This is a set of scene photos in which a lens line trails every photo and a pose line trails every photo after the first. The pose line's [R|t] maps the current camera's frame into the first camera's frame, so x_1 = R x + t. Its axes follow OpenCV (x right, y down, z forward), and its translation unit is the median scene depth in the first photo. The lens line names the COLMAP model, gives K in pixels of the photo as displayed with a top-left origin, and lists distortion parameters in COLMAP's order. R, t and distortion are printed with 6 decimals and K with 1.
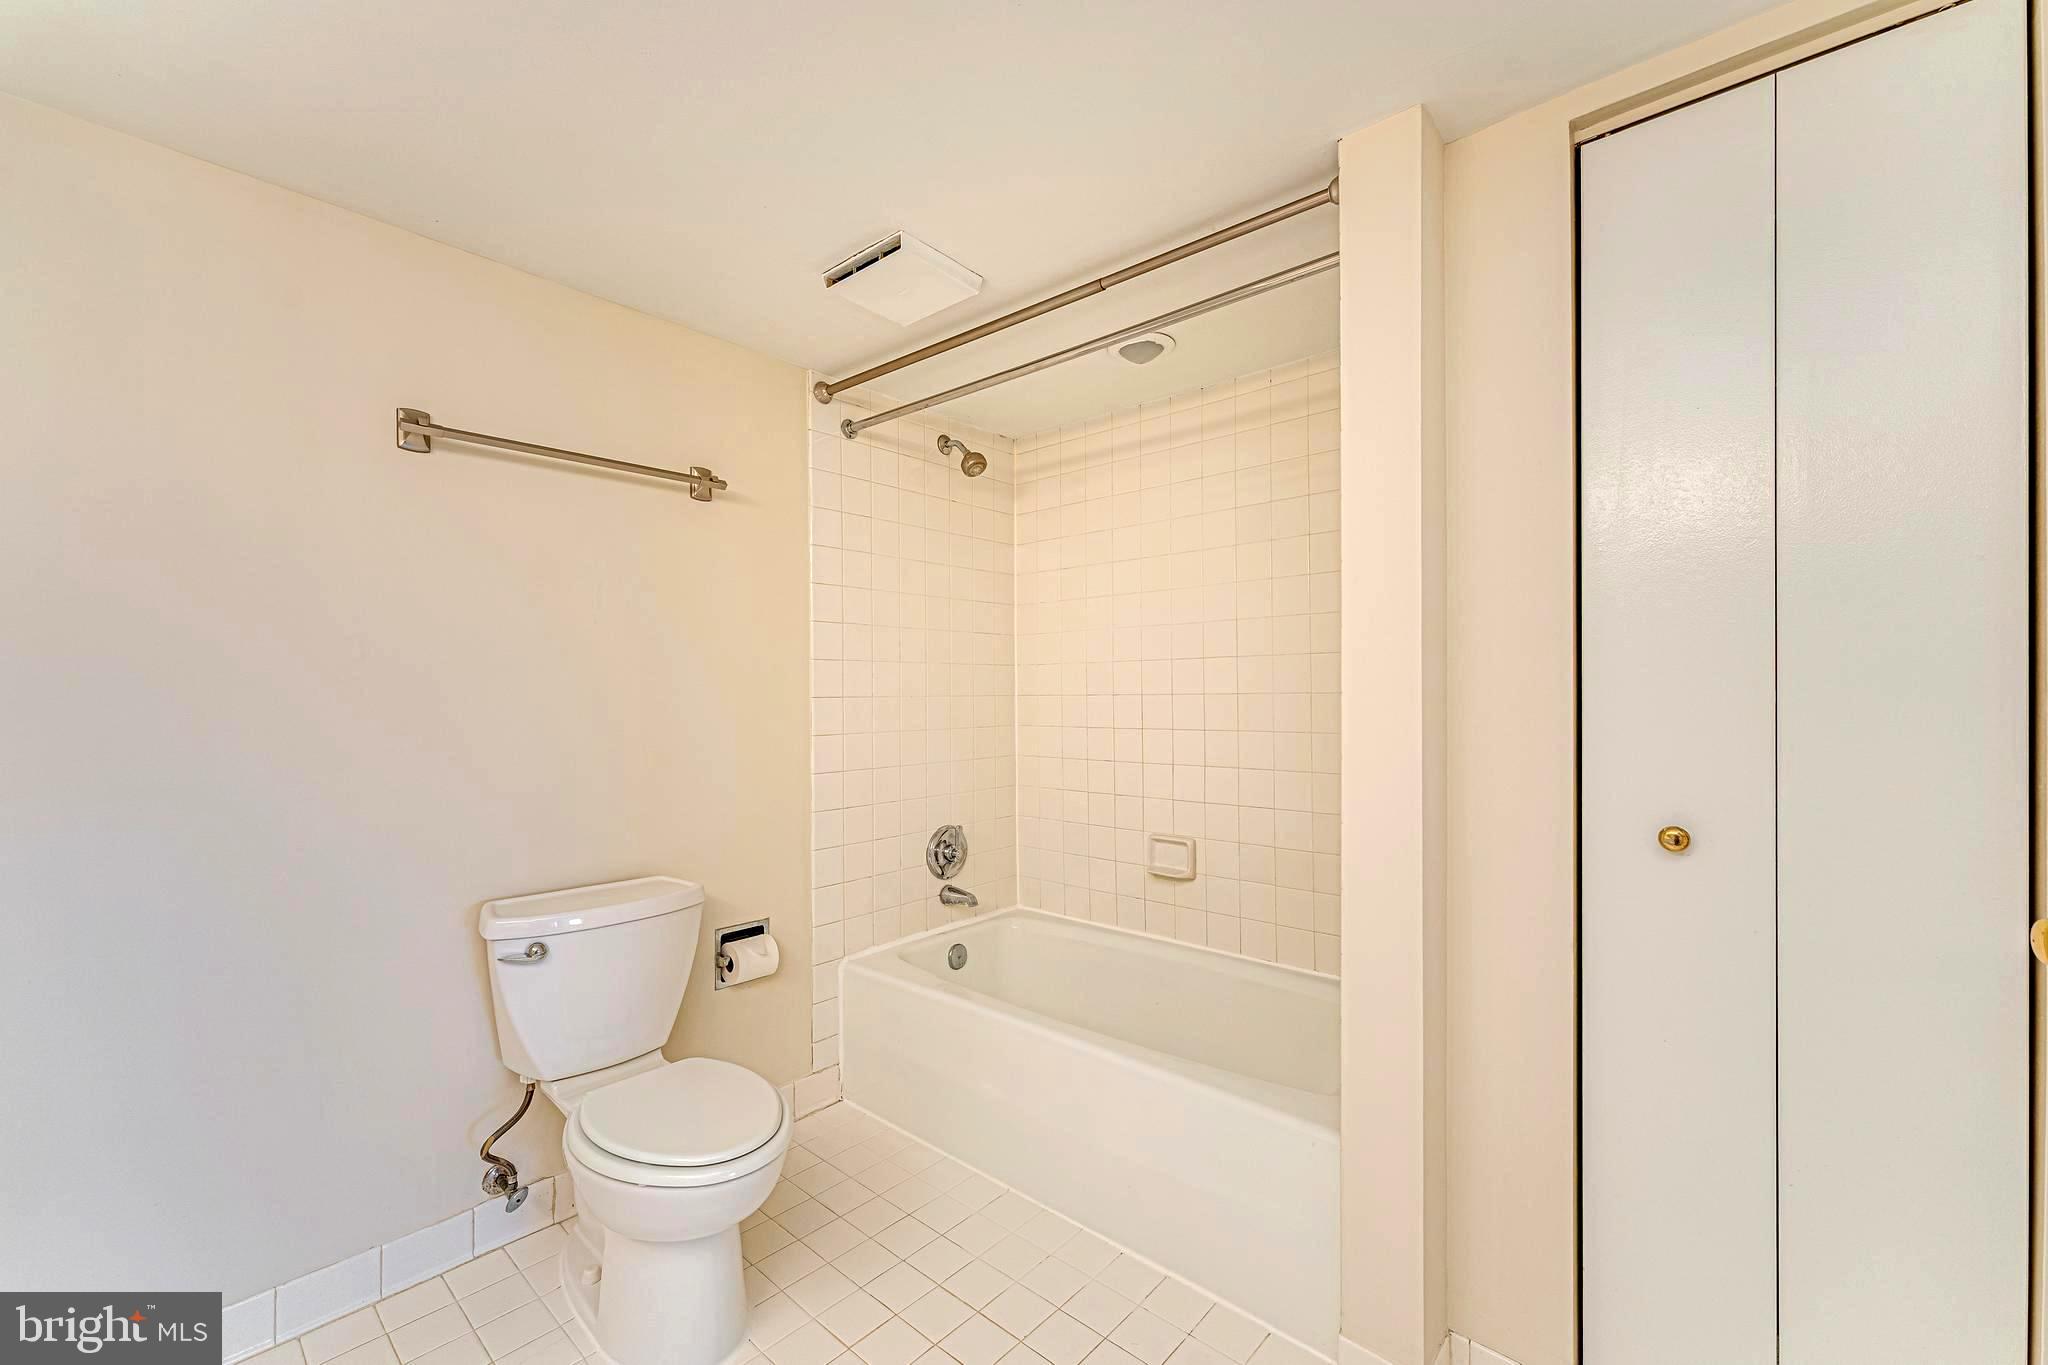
lens RADIAL K [[795.3, 0, 866.8], [0, 795.3, 688.3], [0, 0, 1]] dist [-0.000528, -0.000066]
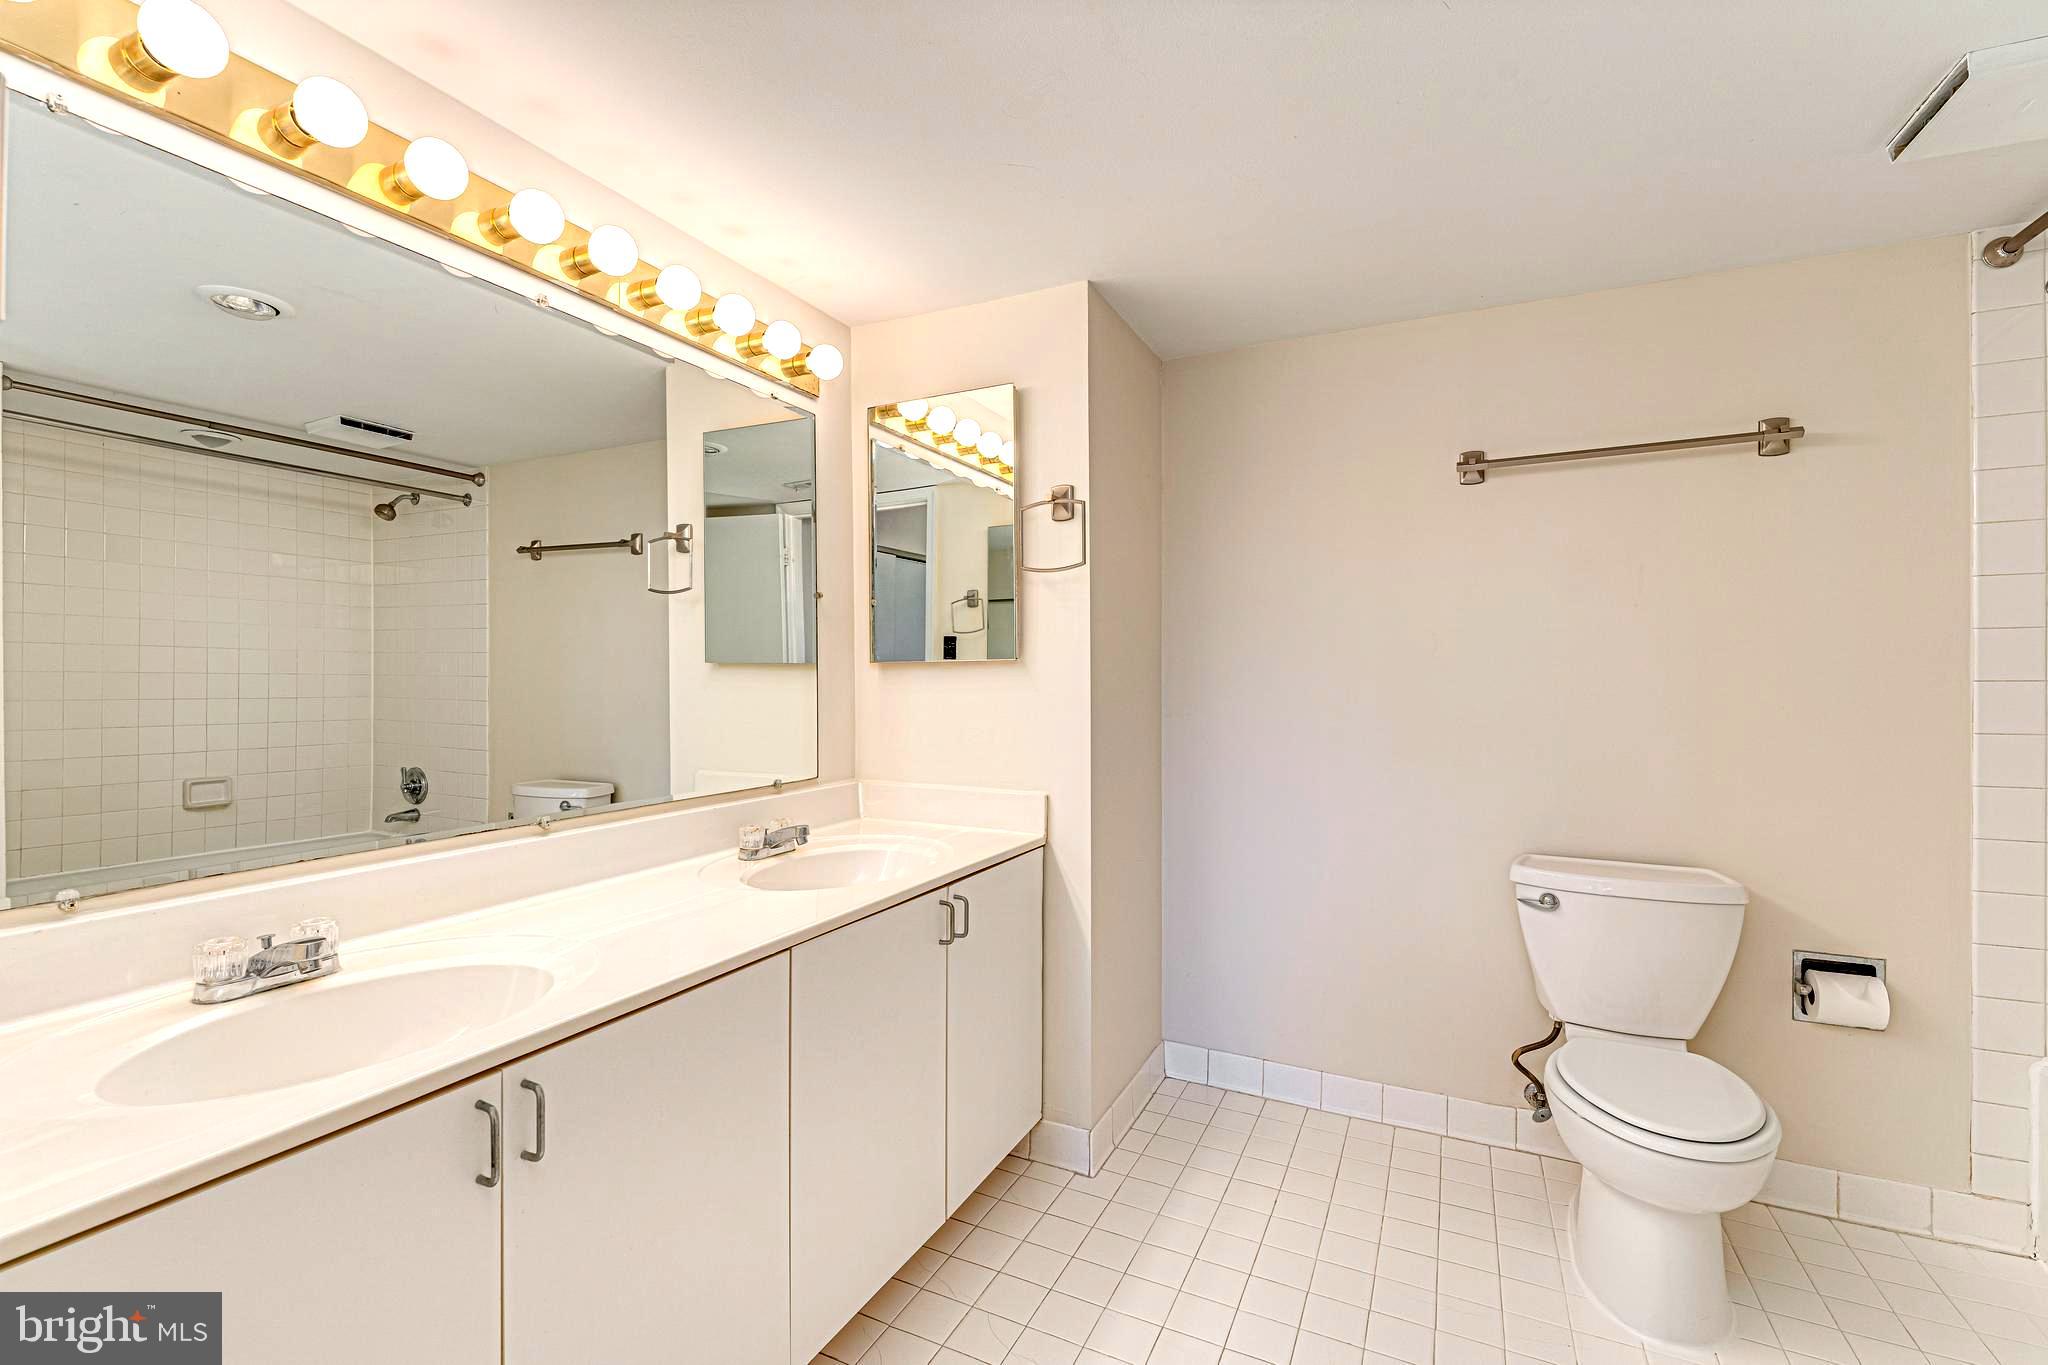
lens RADIAL K [[904.1, 0, 1021.1], [0, 904.1, 696.7], [0, 0, 1]] dist [-0.001136, -0.000030]
pose [[0.278970, 0.015055, -0.960182, 0.588760], [0.003288, 0.999856, 0.016632, 0.011343], [0.960294, -0.007797, 0.278880, -0.087257]]
